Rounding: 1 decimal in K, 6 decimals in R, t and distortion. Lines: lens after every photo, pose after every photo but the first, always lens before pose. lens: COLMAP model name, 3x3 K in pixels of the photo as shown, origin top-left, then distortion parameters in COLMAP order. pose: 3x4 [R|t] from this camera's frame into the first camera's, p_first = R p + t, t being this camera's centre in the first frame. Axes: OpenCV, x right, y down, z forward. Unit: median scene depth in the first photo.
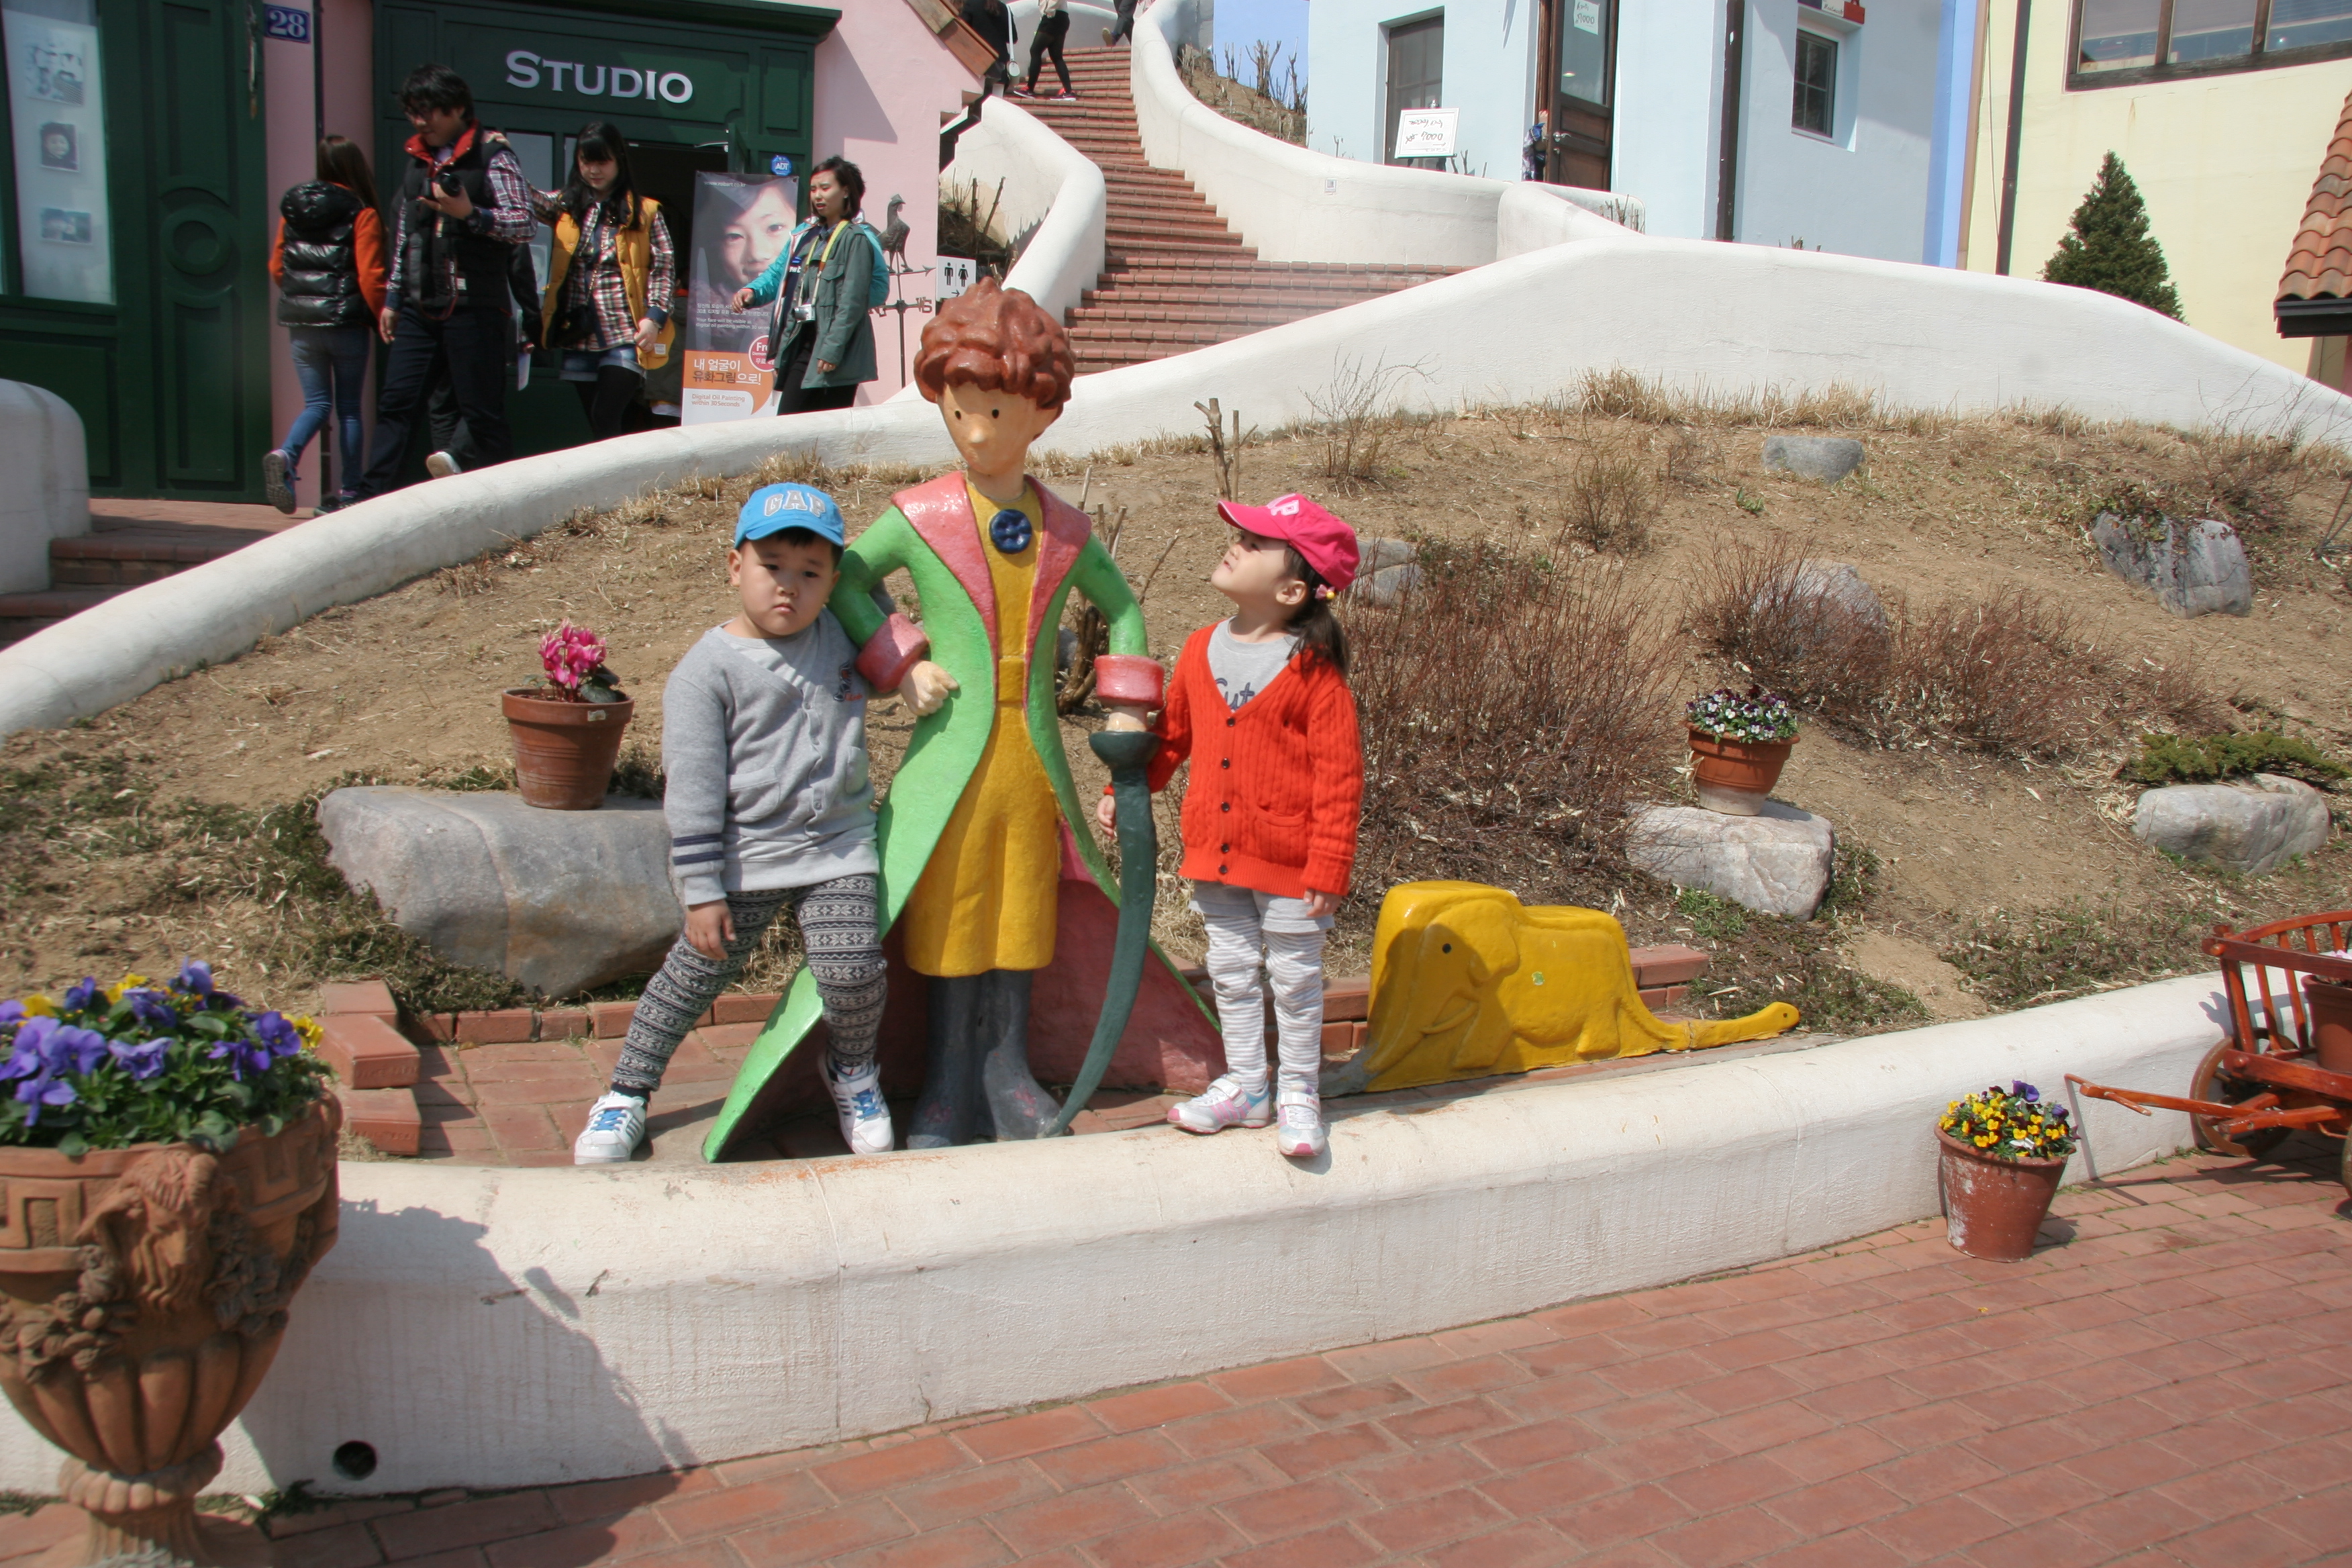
lens RADIAL K [[1826.9, 0, 1233.4], [0, 1826.9, 829.0], [0, 0, 1]] dist [-0.160707, 0.129872]
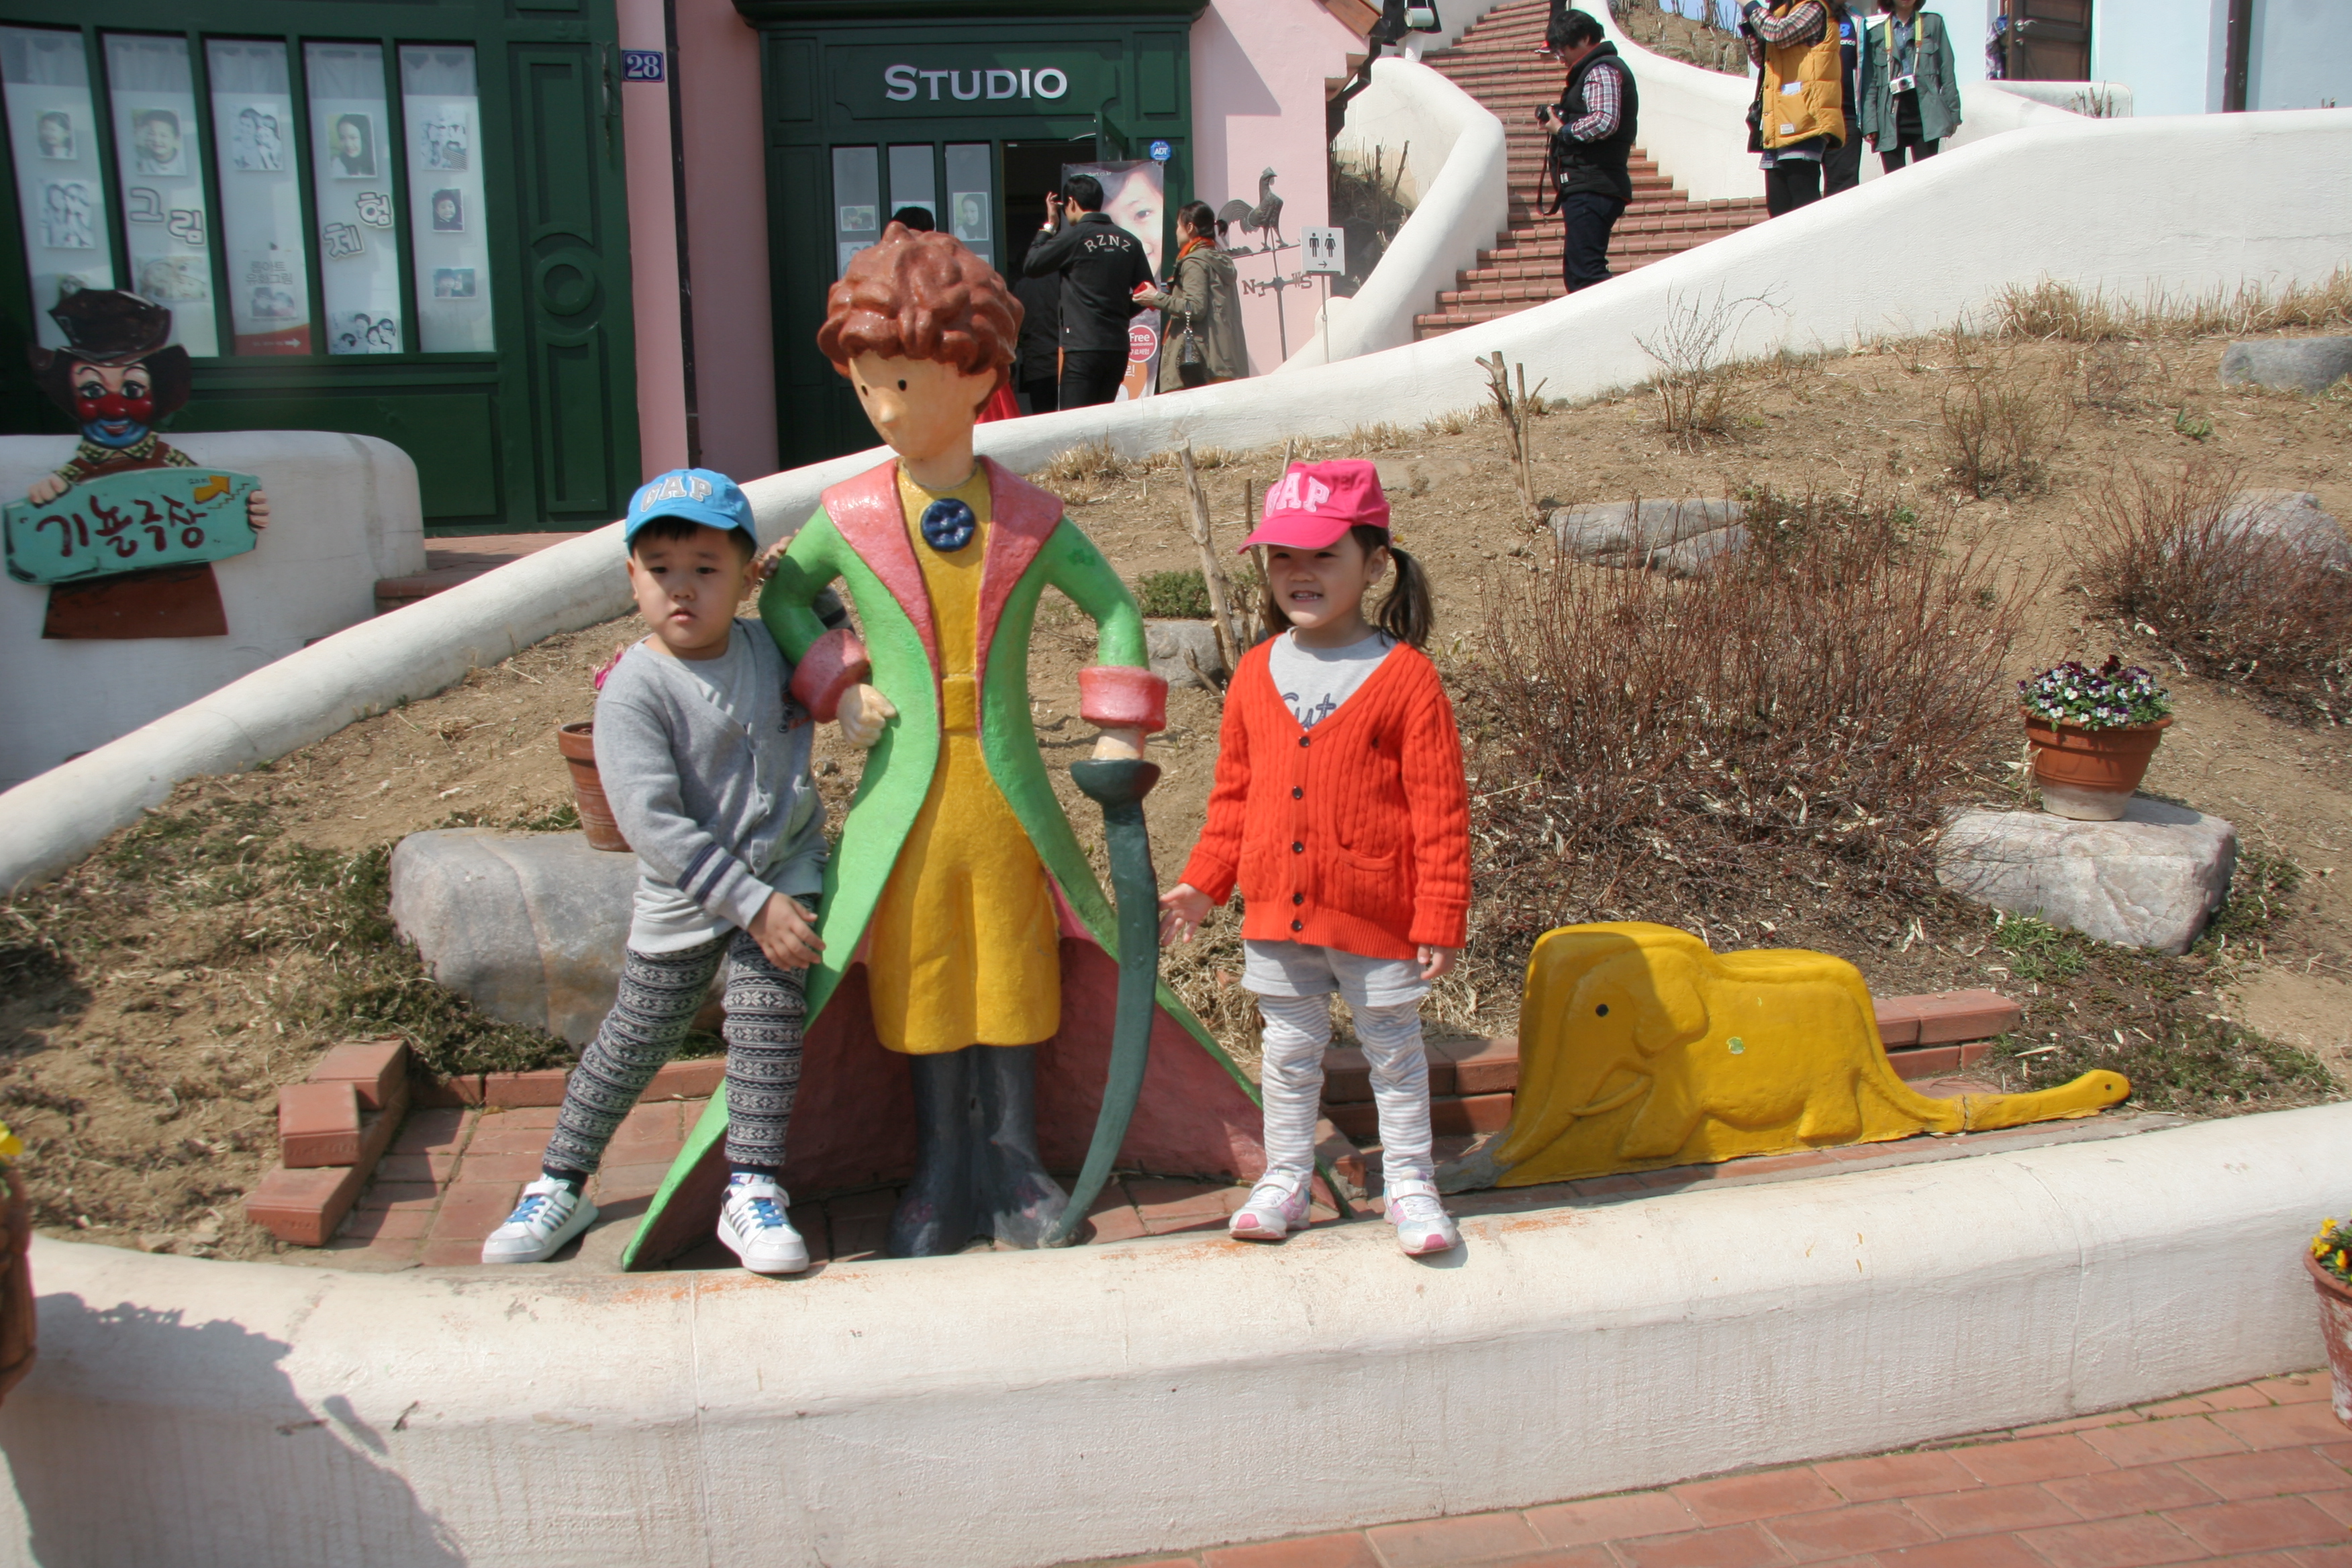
lens RADIAL K [[1866.1, 0, 1178.4], [0, 1866.1, 825.7], [0, 0, 1]] dist [-0.171921, 0.157500]
pose [[0.956038, -0.017816, -0.292700, 0.168240], [0.019318, 0.999811, 0.002242, -0.019389], [0.292604, -0.007797, 0.956202, 0.163093]]
